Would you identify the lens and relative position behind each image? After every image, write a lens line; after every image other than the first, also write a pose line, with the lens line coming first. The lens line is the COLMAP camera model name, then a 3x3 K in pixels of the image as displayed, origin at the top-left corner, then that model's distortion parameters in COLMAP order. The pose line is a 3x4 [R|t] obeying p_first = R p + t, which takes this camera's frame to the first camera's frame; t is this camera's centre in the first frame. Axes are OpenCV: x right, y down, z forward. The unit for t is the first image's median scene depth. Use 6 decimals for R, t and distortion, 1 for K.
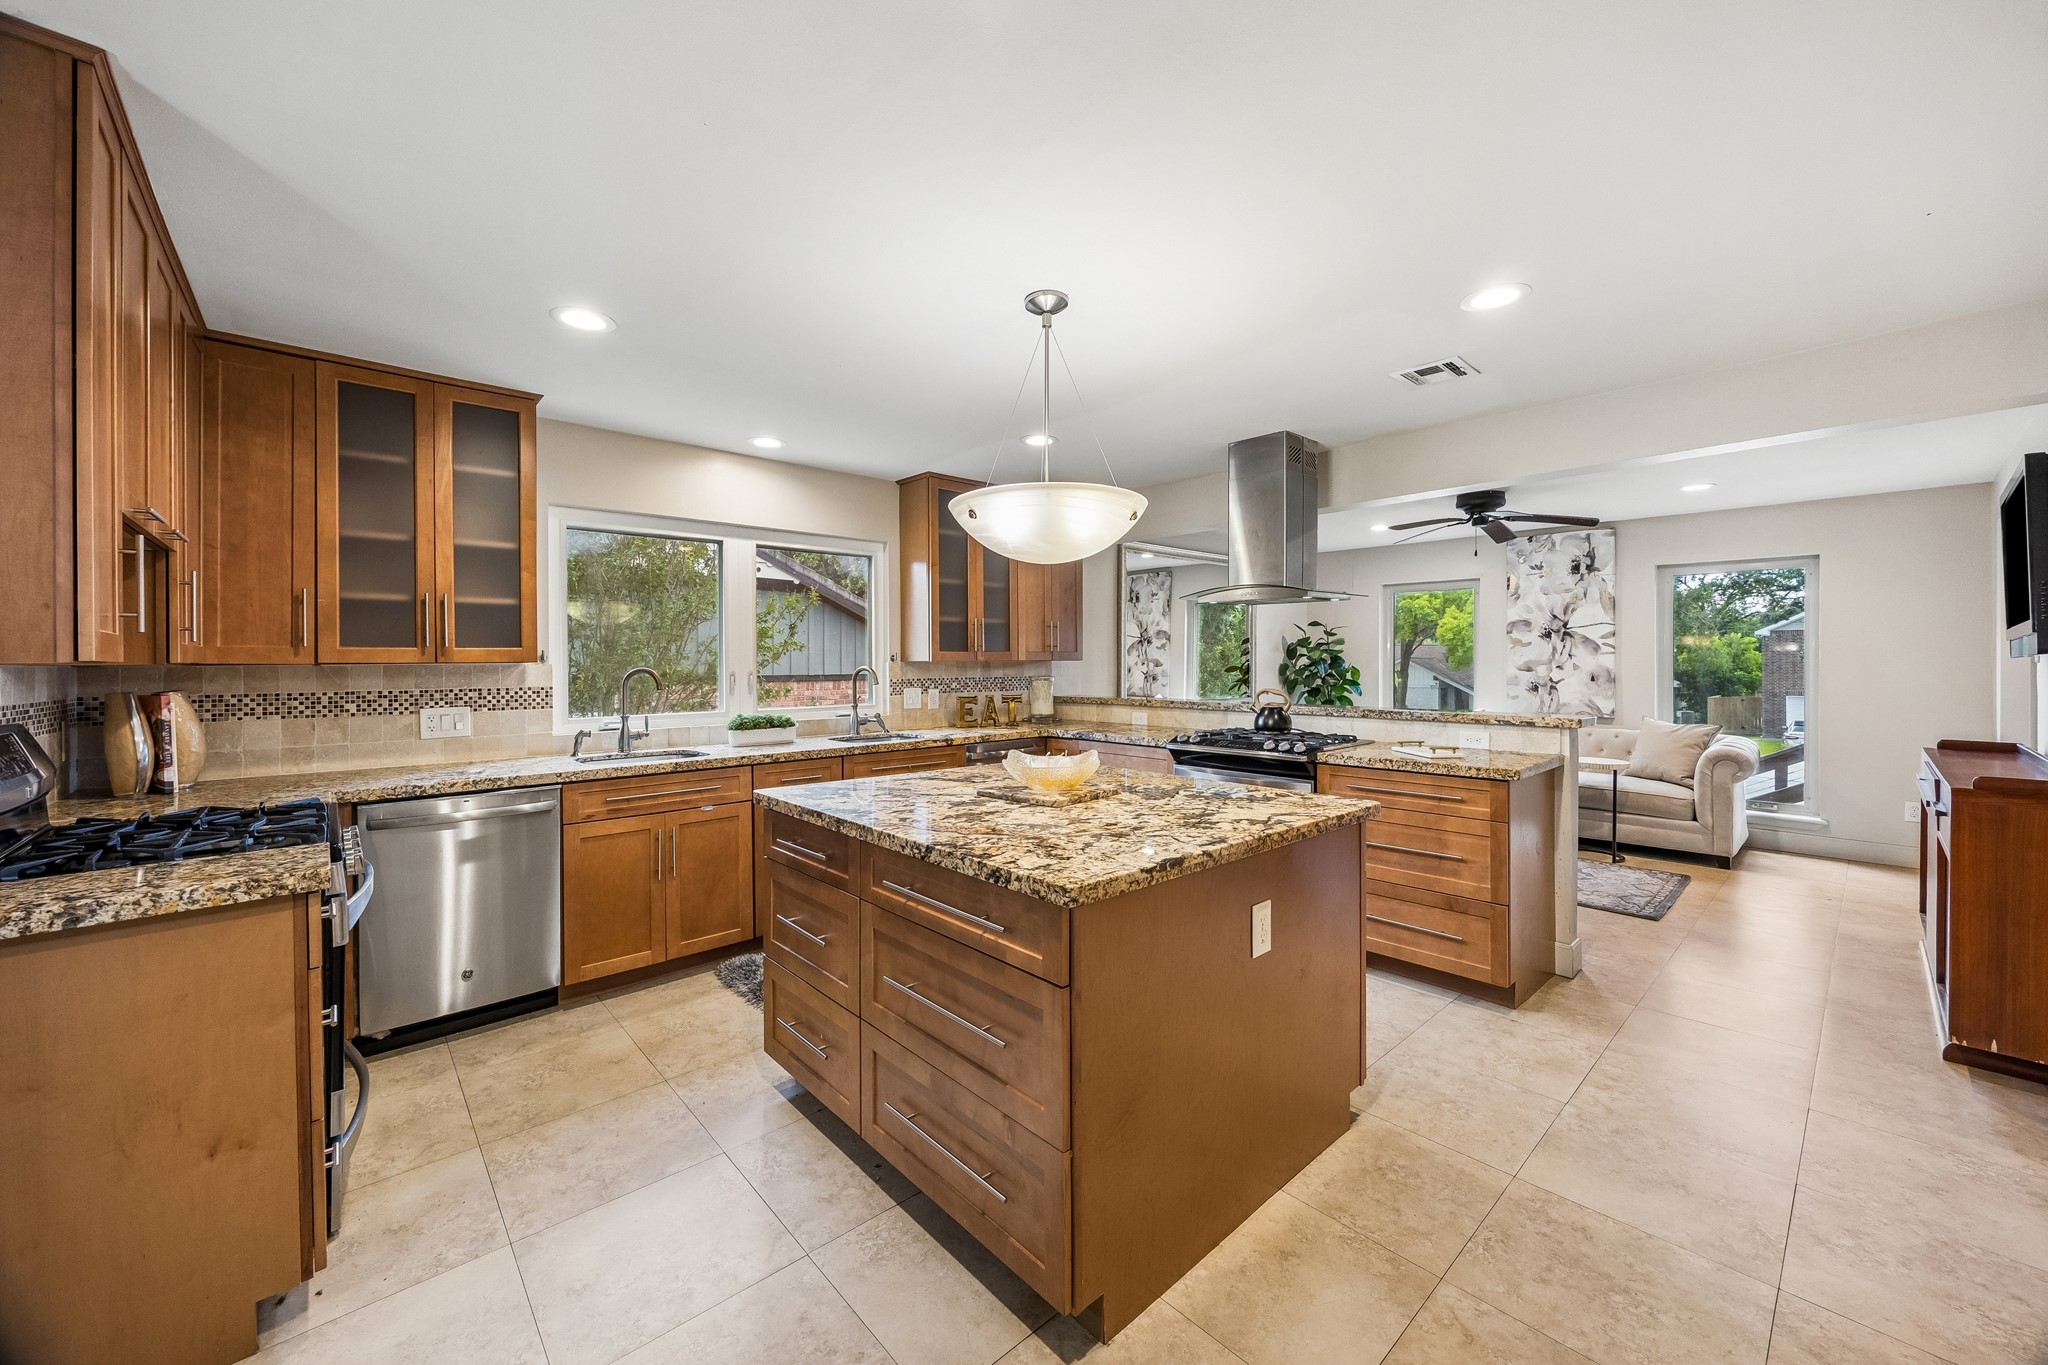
lens RADIAL K [[779.1, 0, 1019.0], [0, 779.1, 671.6], [0, 0, 1]] dist [-0.006975, 0.000173]
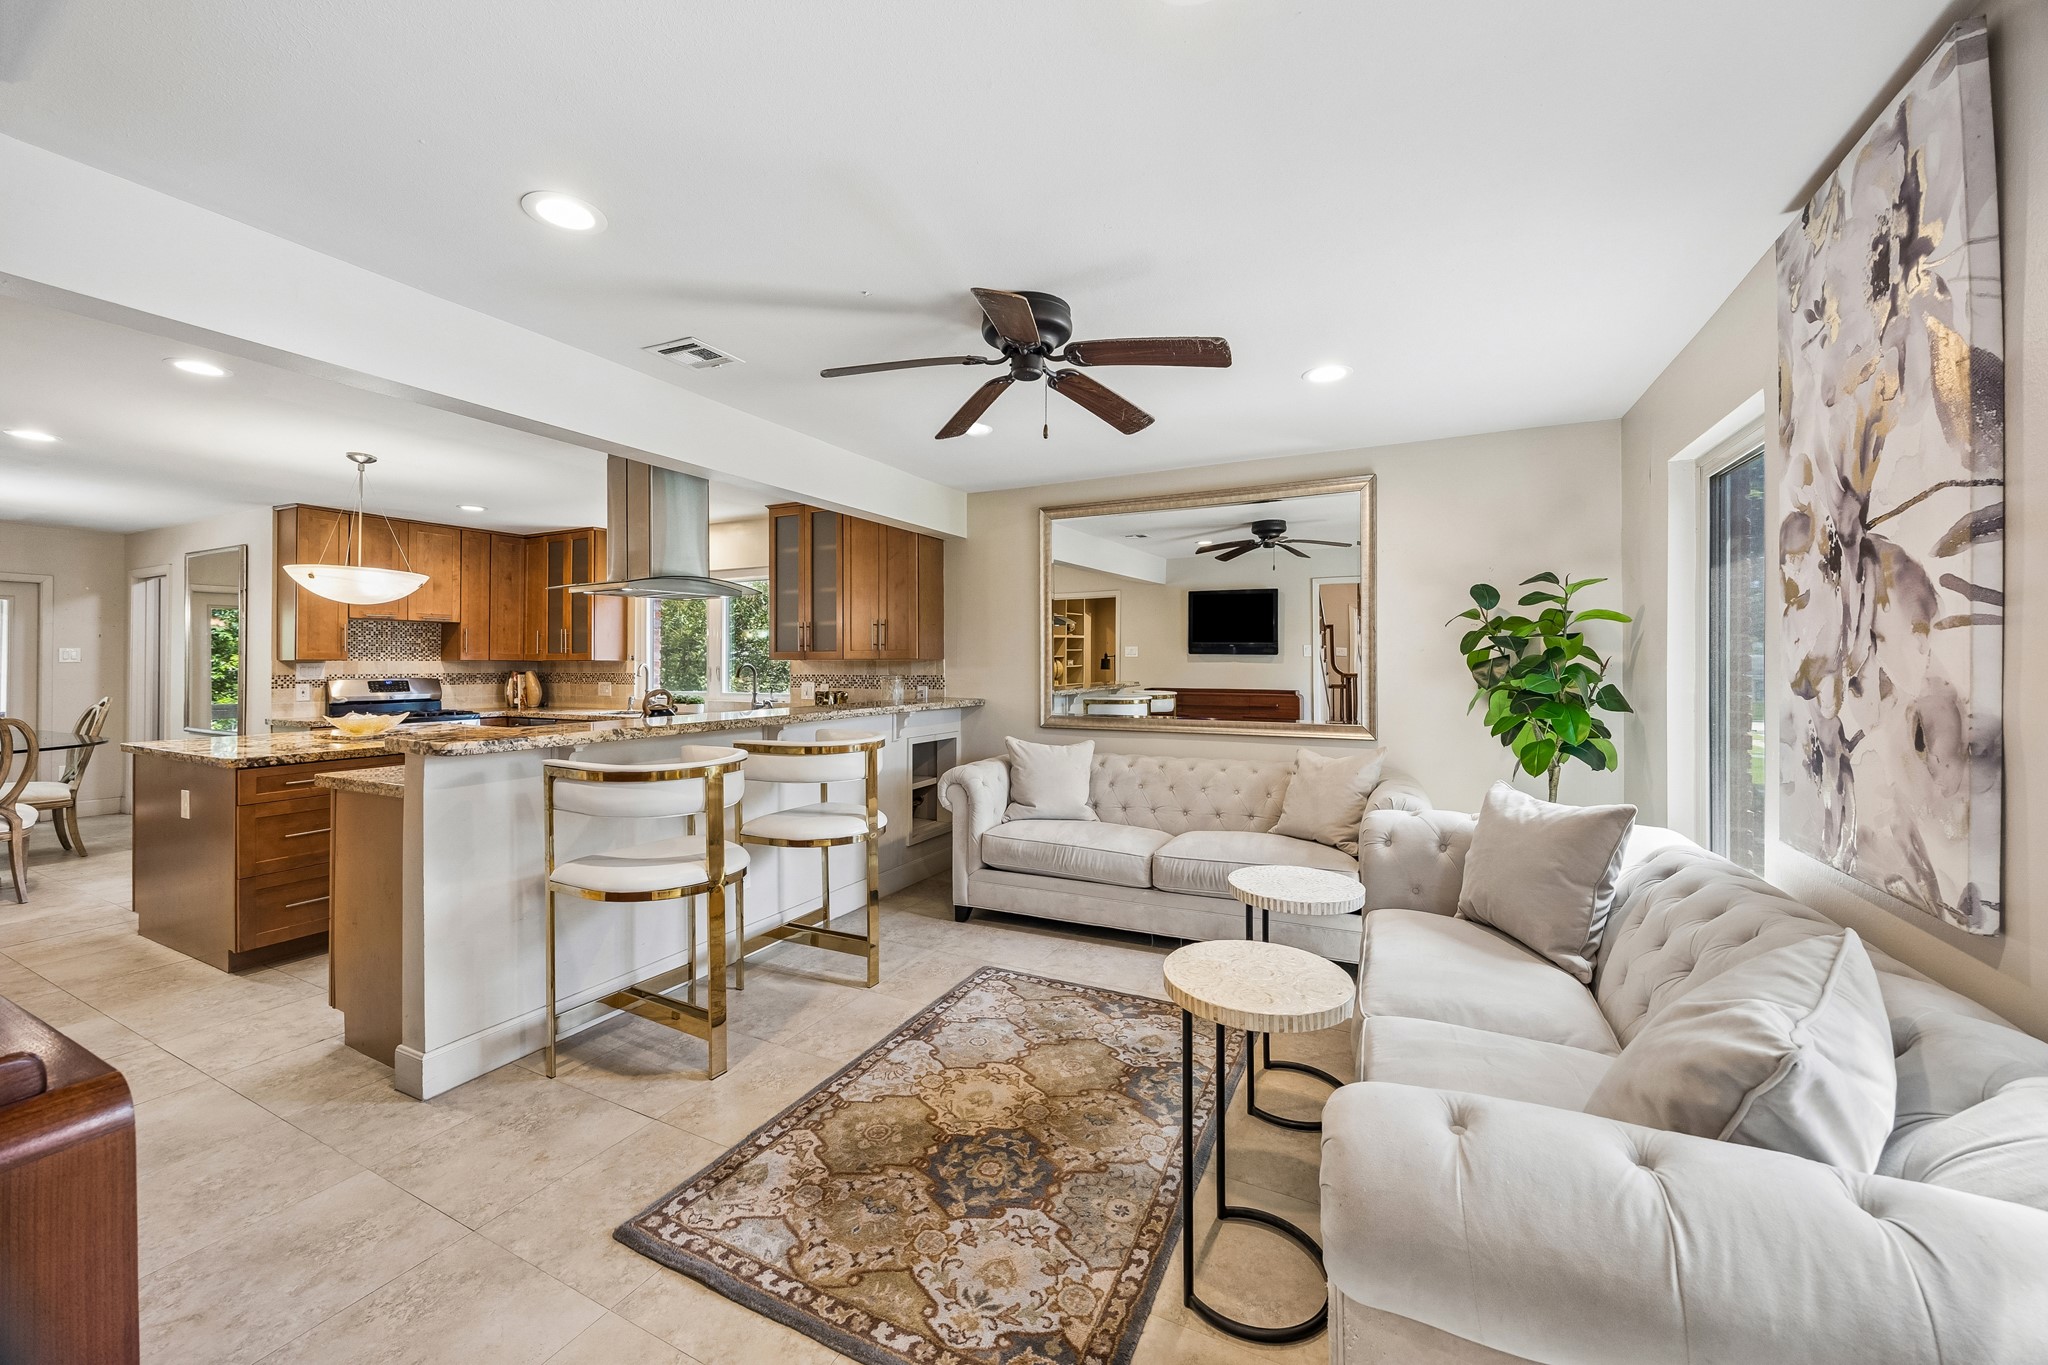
lens RADIAL K [[779.1, 0, 1023.2], [0, 779.1, 656.8], [0, 0, 1]] dist [-0.006975, 0.000173]
pose [[0.363000, -0.002767, -0.931785, 1.111785], [-0.011115, 0.999912, -0.007300, -0.012320], [0.931723, 0.013006, 0.362937, 0.880896]]
